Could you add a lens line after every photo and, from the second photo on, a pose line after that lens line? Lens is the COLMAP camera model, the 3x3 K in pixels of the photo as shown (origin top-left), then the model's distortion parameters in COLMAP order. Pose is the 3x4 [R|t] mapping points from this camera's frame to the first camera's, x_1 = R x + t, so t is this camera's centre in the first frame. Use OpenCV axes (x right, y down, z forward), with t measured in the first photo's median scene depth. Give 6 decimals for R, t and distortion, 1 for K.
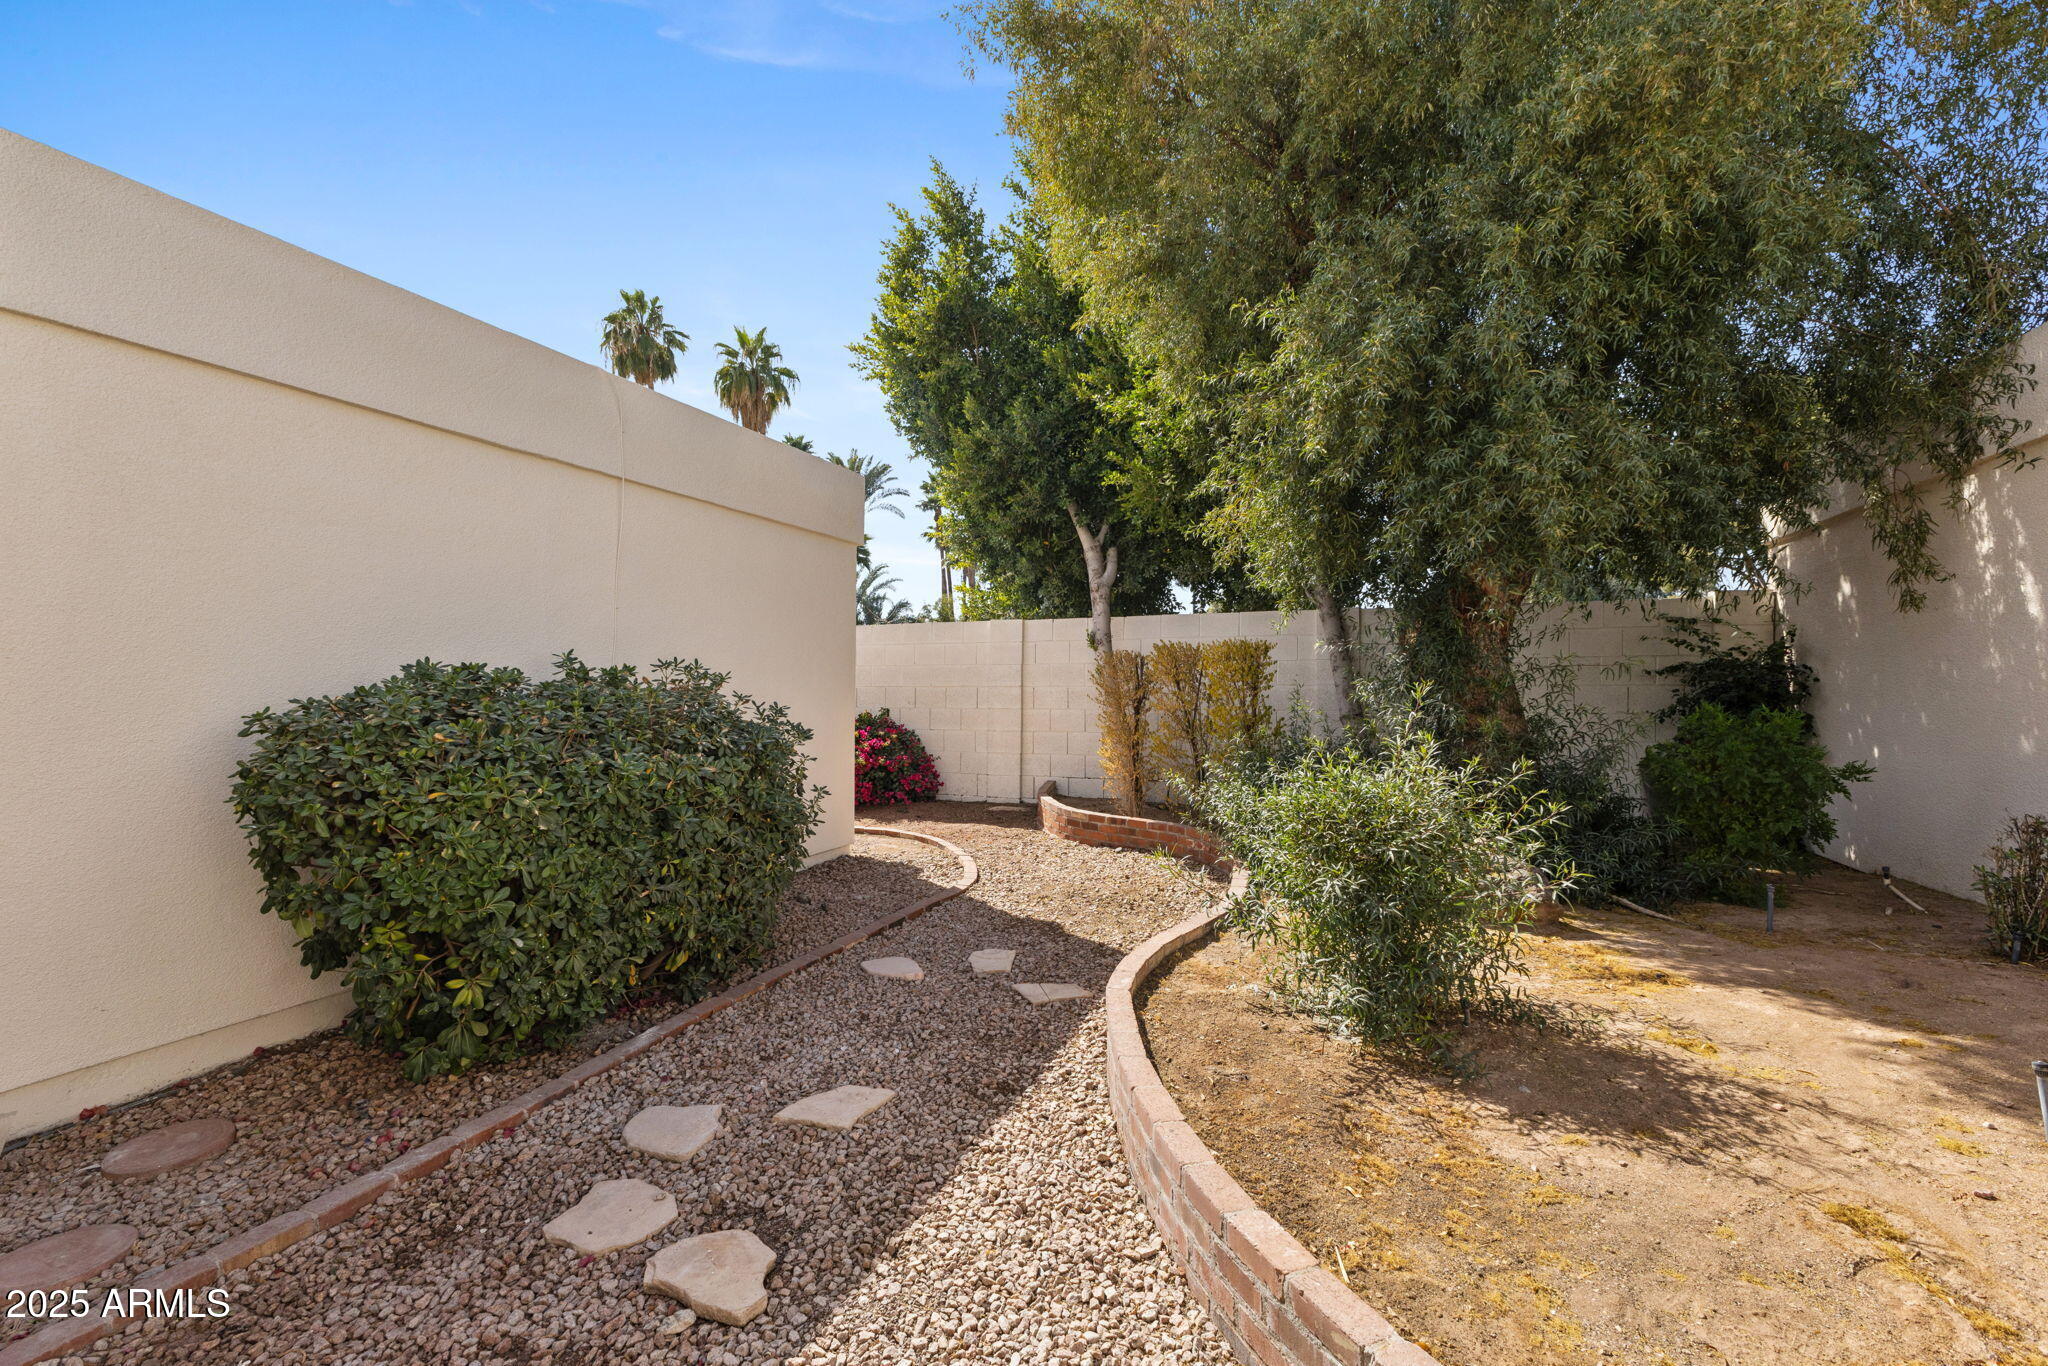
lens RADIAL K [[888.2, 0, 1013.4], [0, 888.2, 682.4], [0, 0, 1]] dist [0.012216, -0.002905]
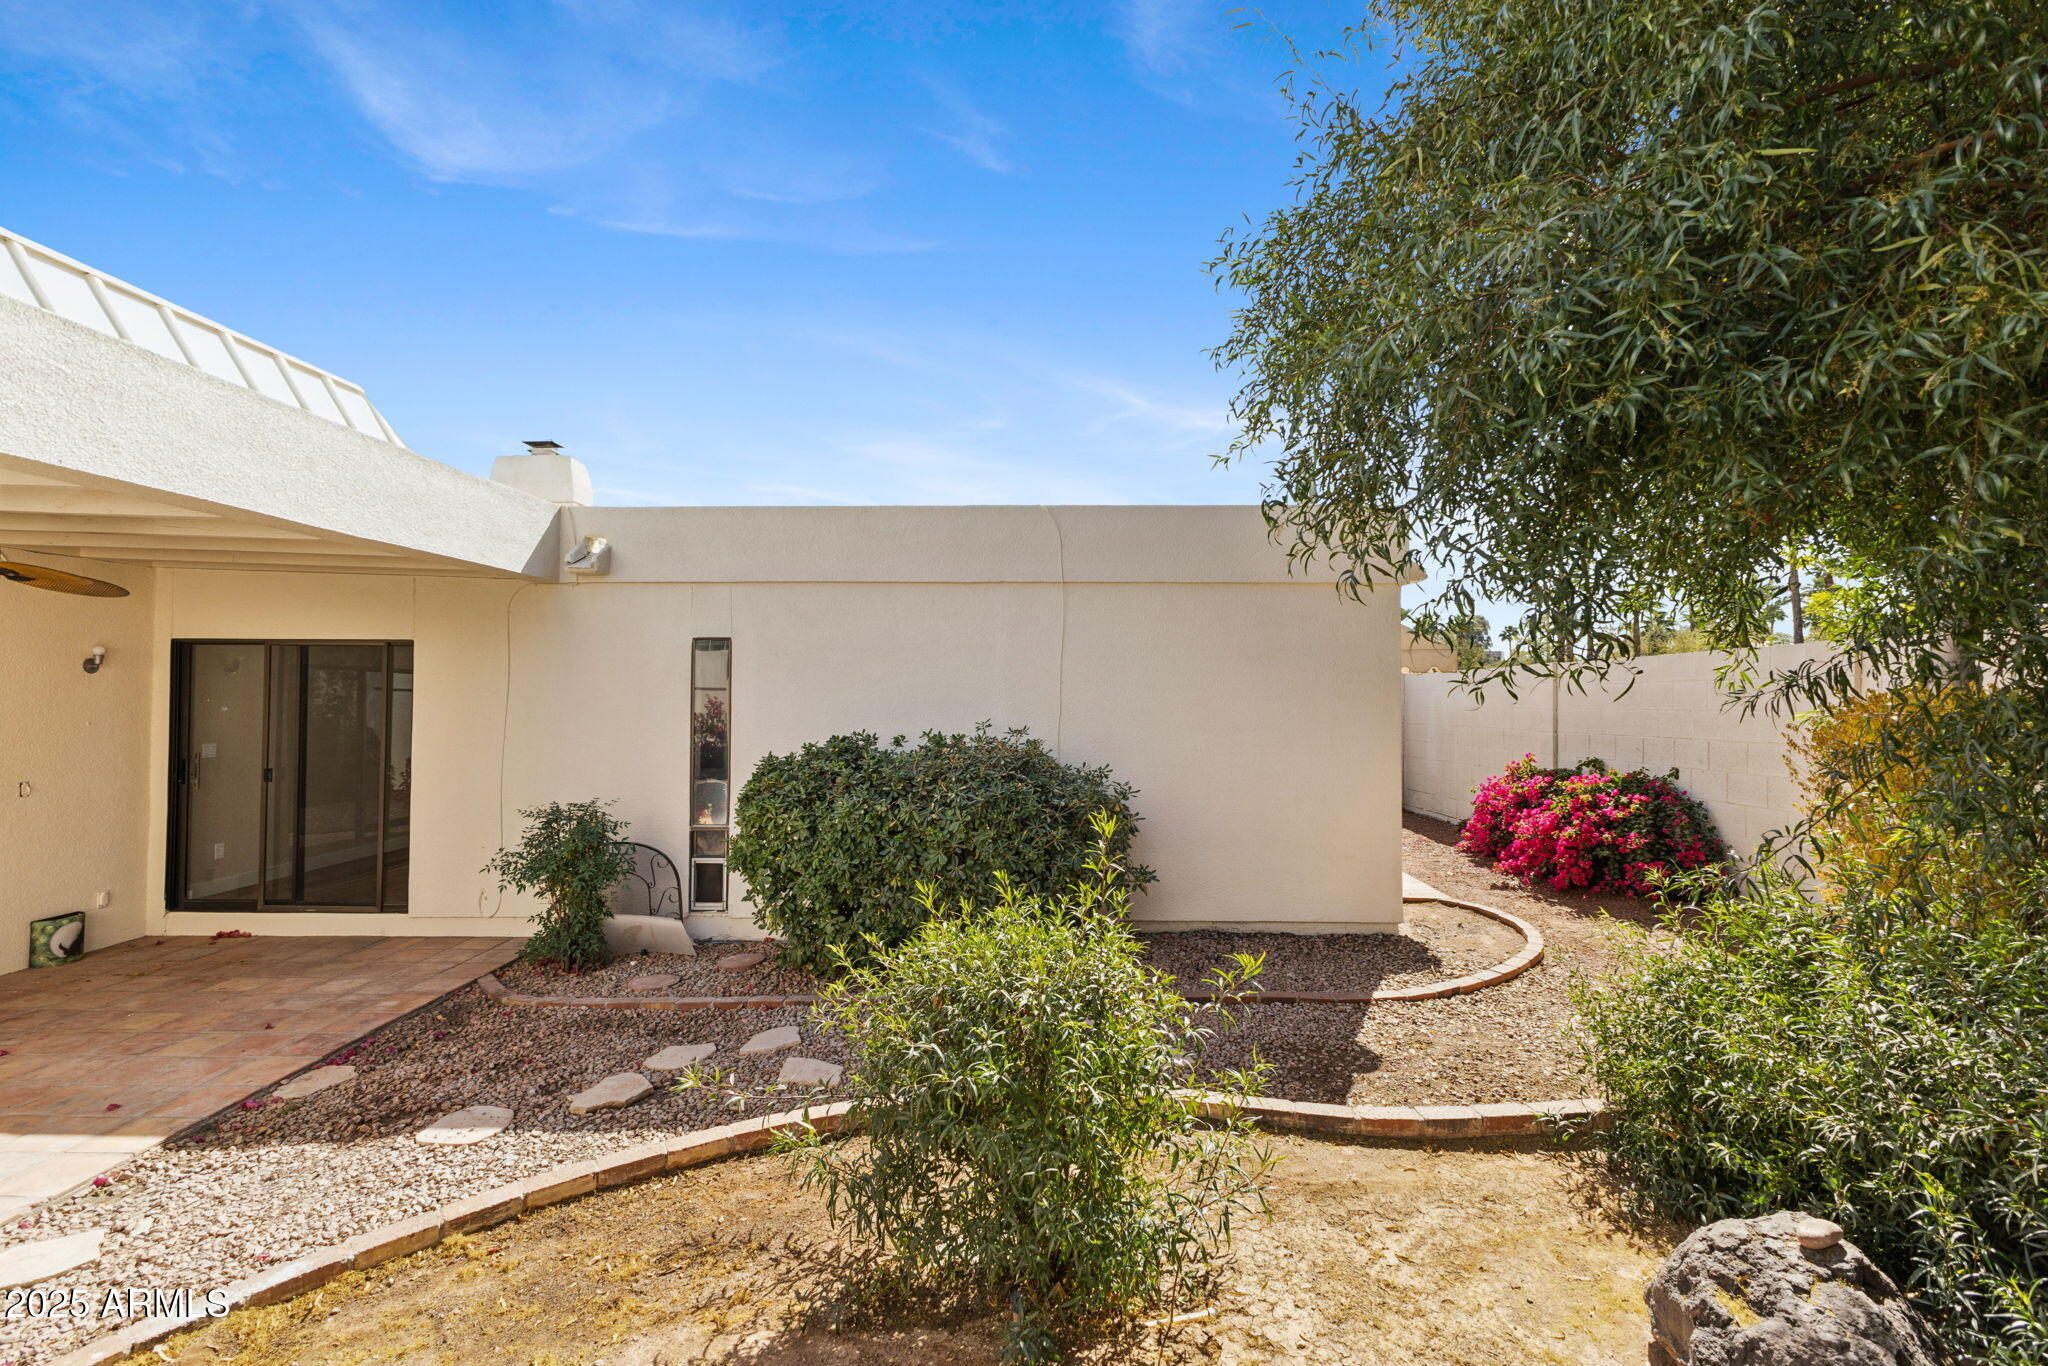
lens RADIAL K [[888.2, 0, 1031.0], [0, 888.2, 680.0], [0, 0, 1]] dist [0.012216, -0.002905]
pose [[0.364776, -0.013078, -0.931003, 0.846193], [0.005641, 0.999914, -0.011836, -0.081684], [0.931078, -0.000934, 0.364818, 0.552540]]
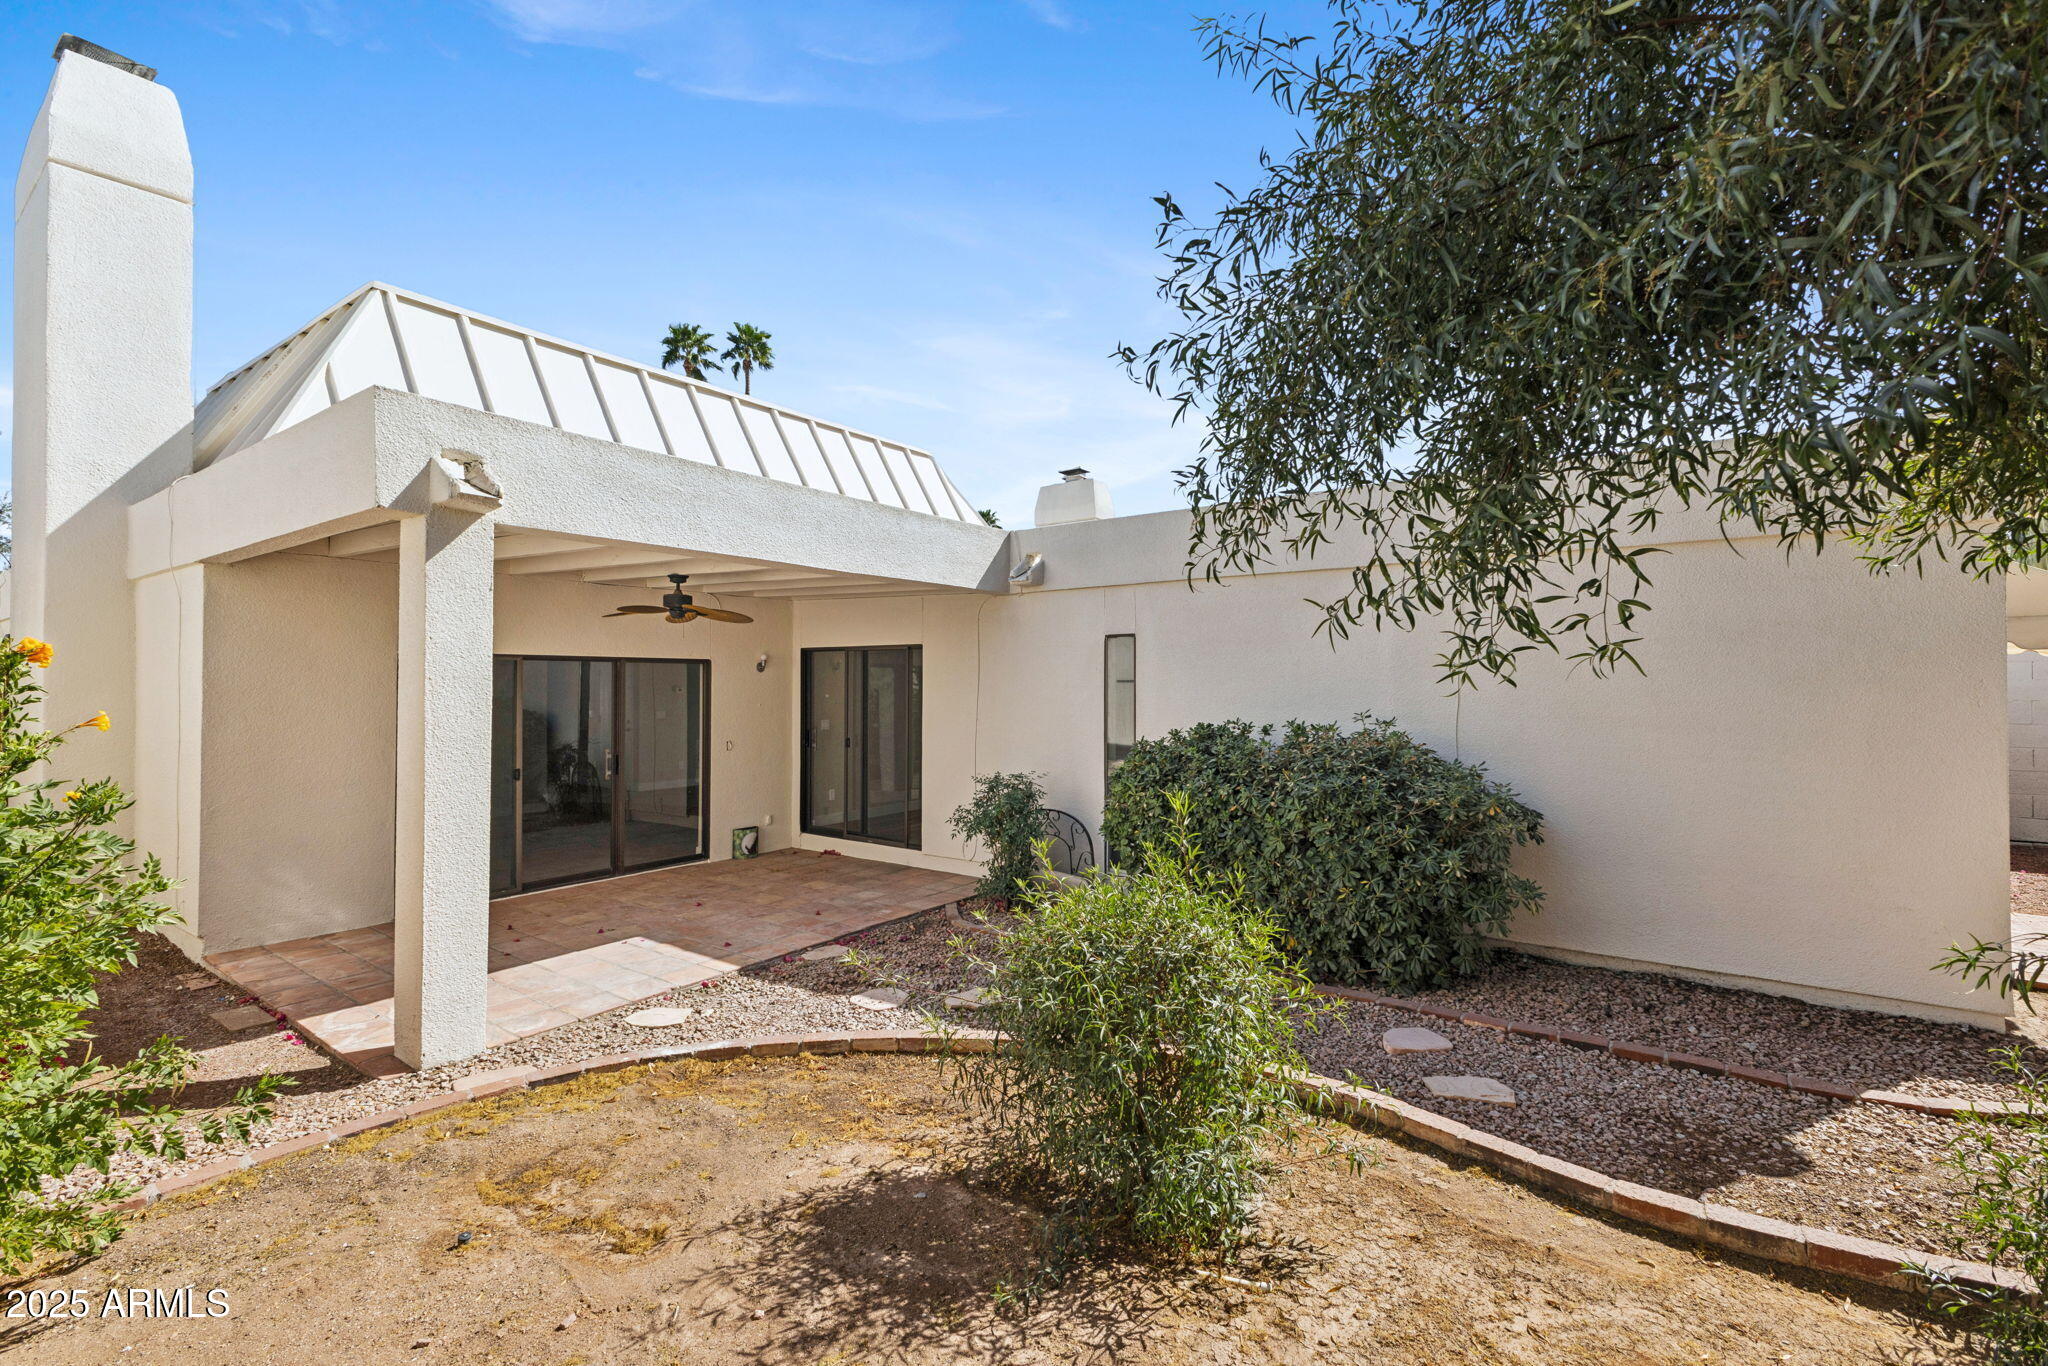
lens RADIAL K [[888.2, 0, 1018.5], [0, 888.2, 683.8], [0, 0, 1]] dist [0.012216, -0.002905]
pose [[-0.233862, -0.001974, -0.972268, 0.938383], [0.008890, 0.999952, -0.004169, -0.074584], [0.972229, -0.009618, -0.233833, 0.812127]]
